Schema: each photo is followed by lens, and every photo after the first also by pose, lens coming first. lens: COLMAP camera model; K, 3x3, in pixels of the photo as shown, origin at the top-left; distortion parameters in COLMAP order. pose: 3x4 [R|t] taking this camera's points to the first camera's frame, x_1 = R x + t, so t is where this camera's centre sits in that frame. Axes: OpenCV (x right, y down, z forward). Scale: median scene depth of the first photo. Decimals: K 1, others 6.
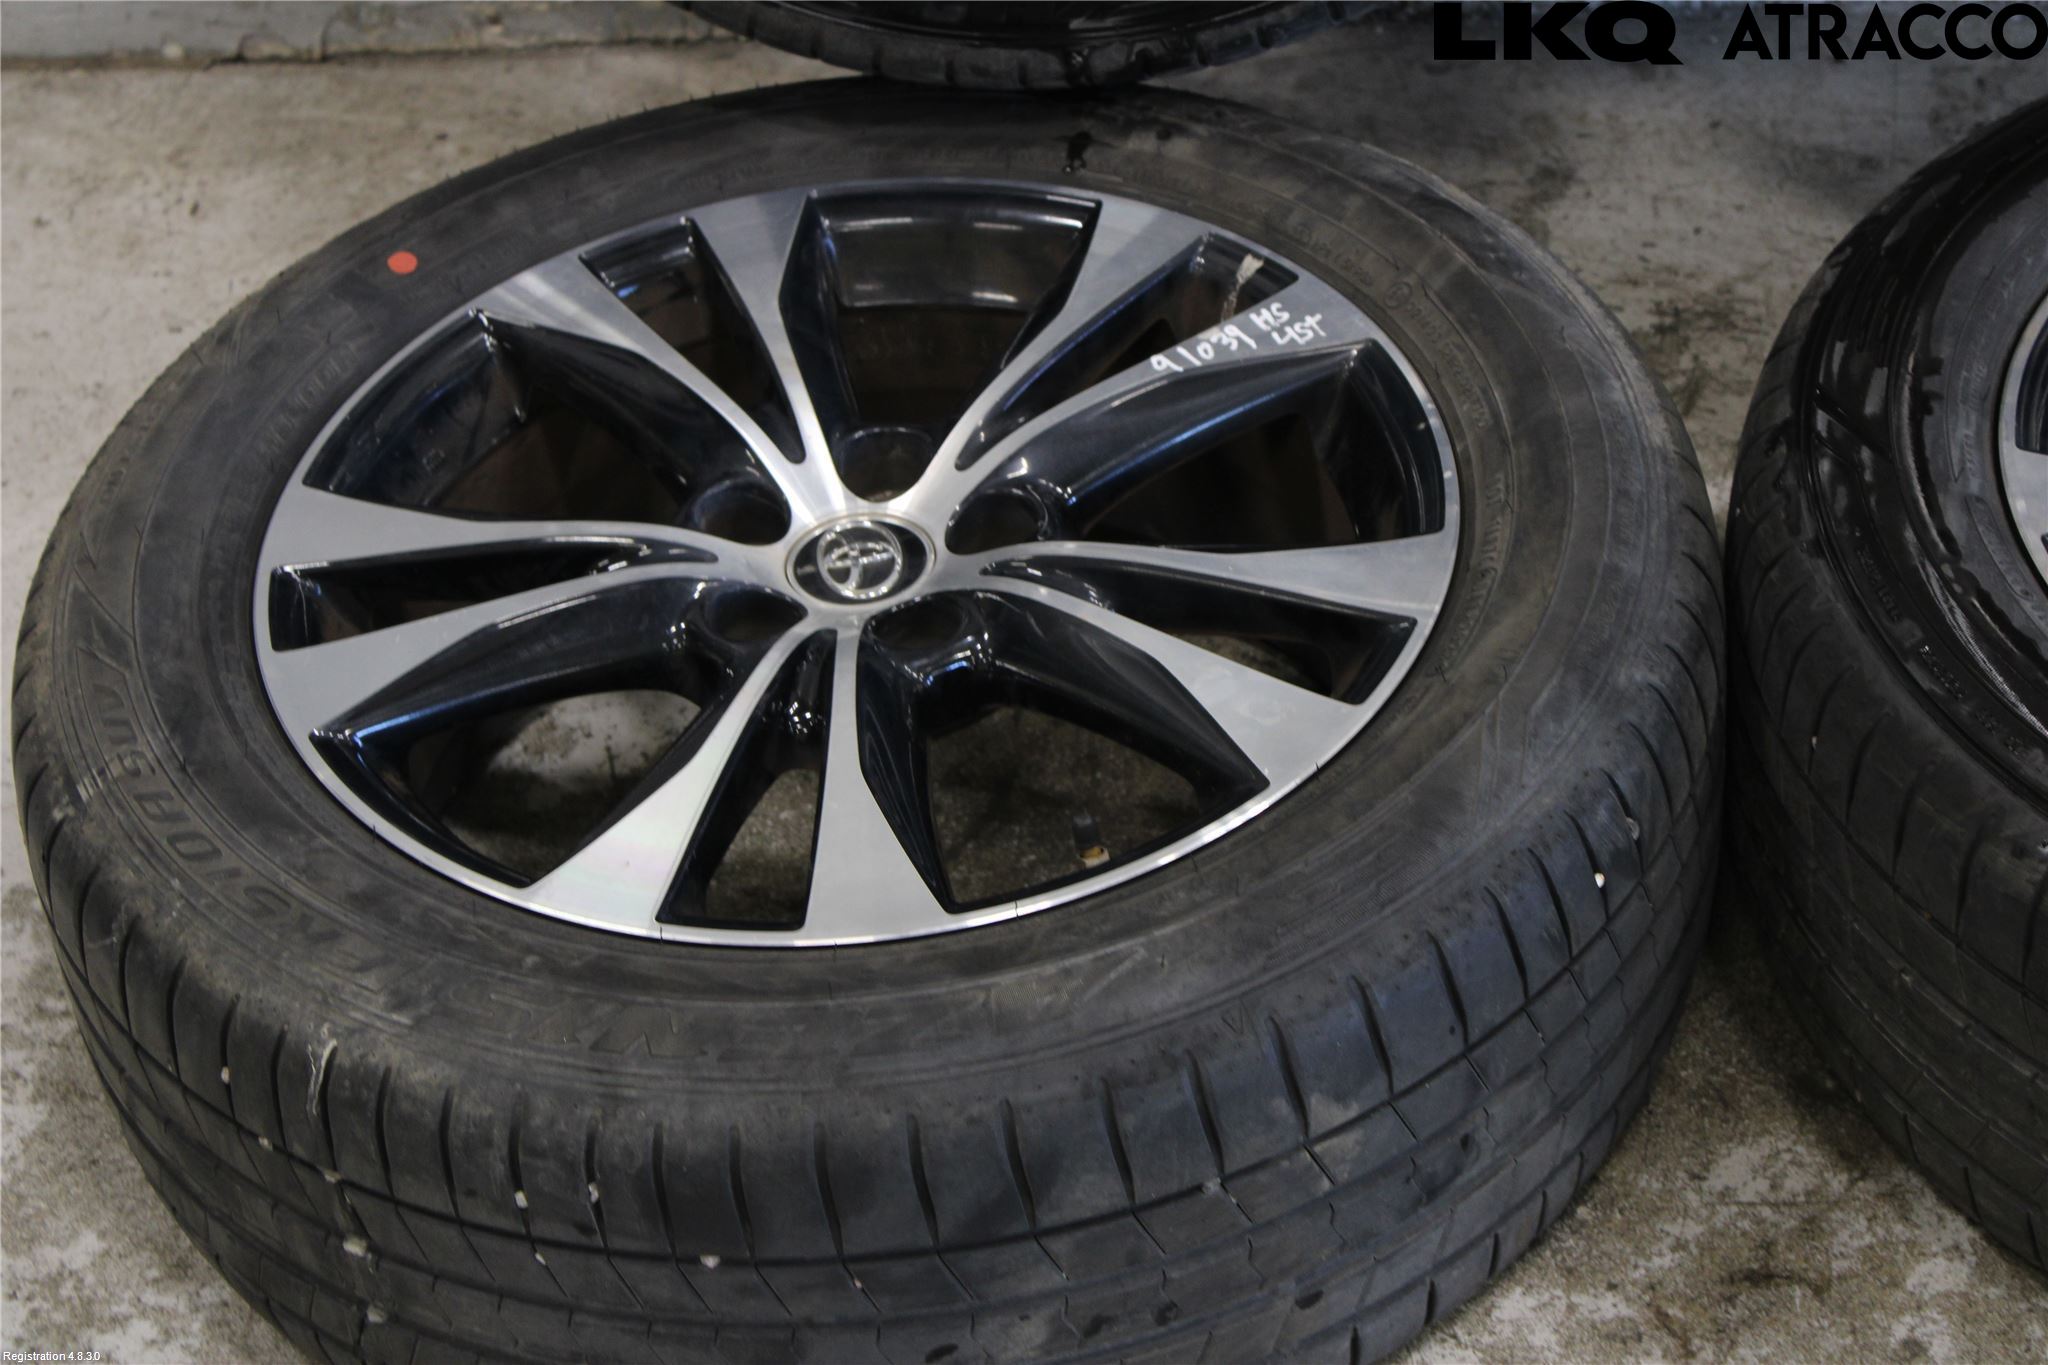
lens RADIAL K [[4484.5, 0, 1024.0], [0, 4484.5, 682.5], [0, 0, 1]] dist [0.013510, 0.288425]
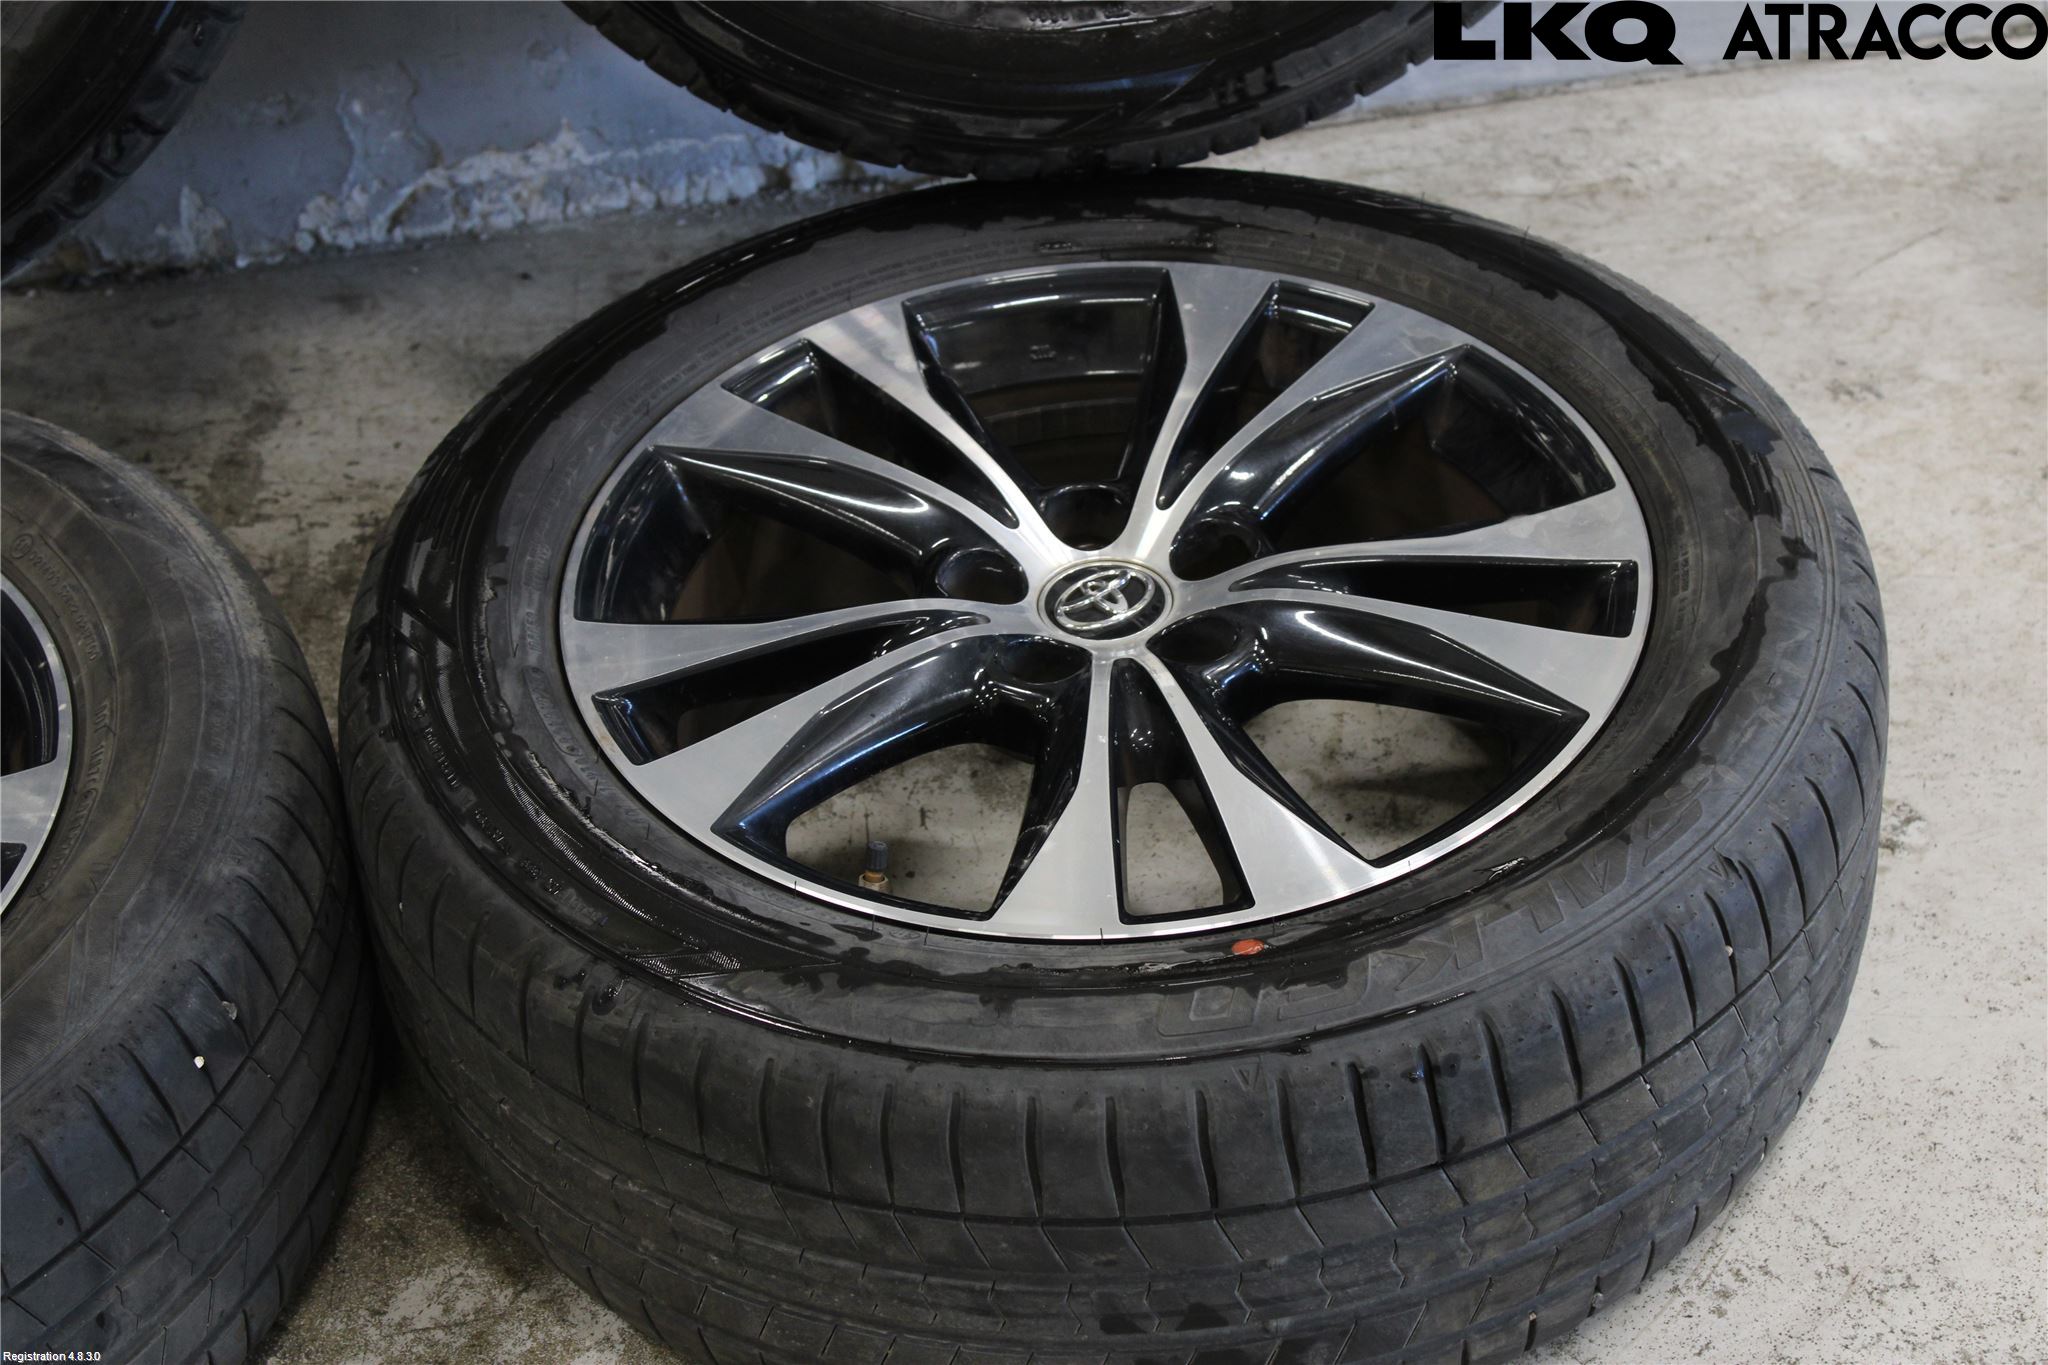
lens RADIAL K [[4150.6, 0, 1024.0], [0, 4150.6, 682.5], [0, 0, 1]] dist [0.006270, 0.118361]
pose [[0.967509, -0.126580, 0.218870, 0.101234], [0.135220, 0.990503, -0.024892, 0.004329], [-0.213641, 0.053679, 0.975436, -0.031965]]
